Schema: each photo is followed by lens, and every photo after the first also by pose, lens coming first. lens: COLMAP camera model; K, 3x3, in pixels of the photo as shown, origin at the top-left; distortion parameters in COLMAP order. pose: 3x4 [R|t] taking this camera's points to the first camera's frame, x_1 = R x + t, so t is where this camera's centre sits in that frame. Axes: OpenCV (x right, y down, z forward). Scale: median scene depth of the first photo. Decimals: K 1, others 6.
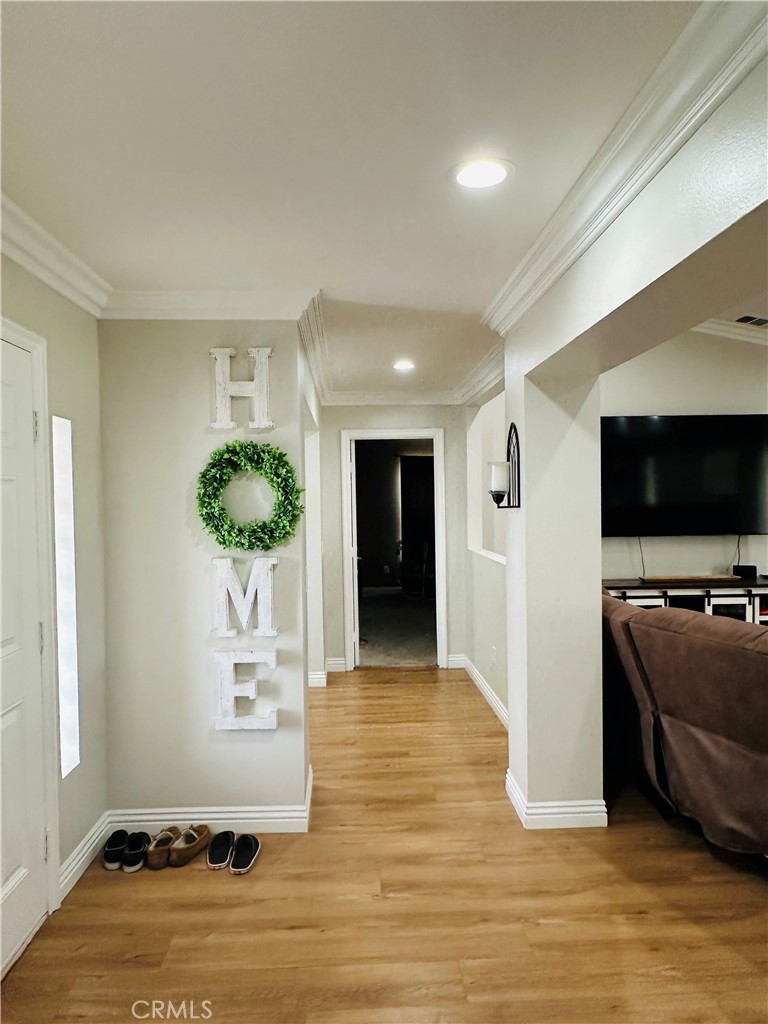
lens RADIAL K [[687.0, 0, 387.2], [0, 687.0, 511.9], [0, 0, 1]] dist [-0.006535, -0.000708]
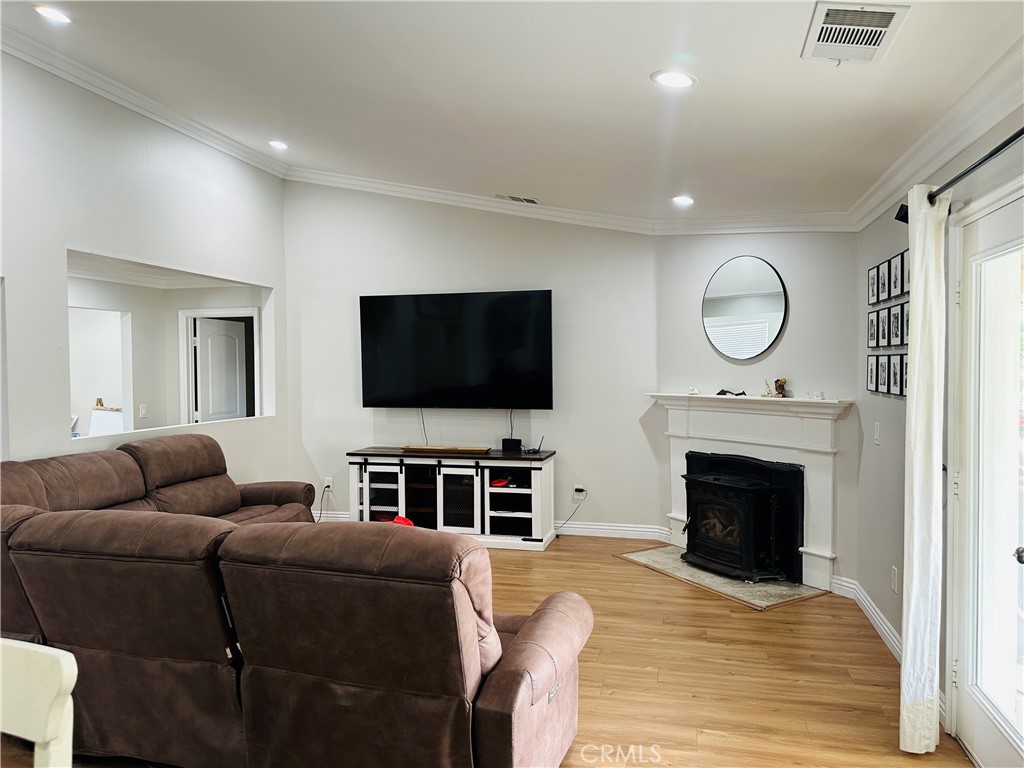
lens RADIAL K [[712.2, 0, 518.6], [0, 712.2, 393.6], [0, 0, 1]] dist [0.063954, -0.044875]
pose [[0.961485, 0.019247, -0.274184, 0.879175], [-0.014070, 0.999684, 0.020836, -0.012154], [0.274499, -0.016176, 0.961451, -0.013595]]
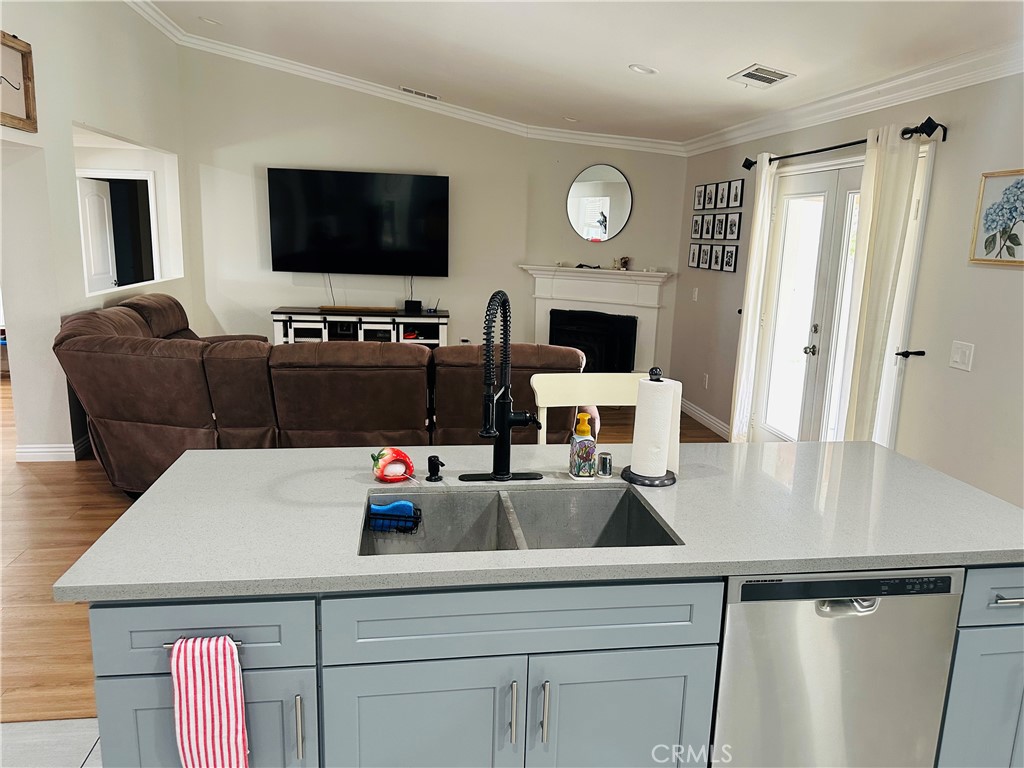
lens RADIAL K [[712.2, 0, 521.1], [0, 712.2, 386.6], [0, 0, 1]] dist [0.063954, -0.044875]
pose [[0.994208, 0.022655, 0.105058, 0.625895], [-0.042072, 0.981558, 0.186480, -0.019377], [-0.098895, -0.189820, 0.976826, -0.339315]]
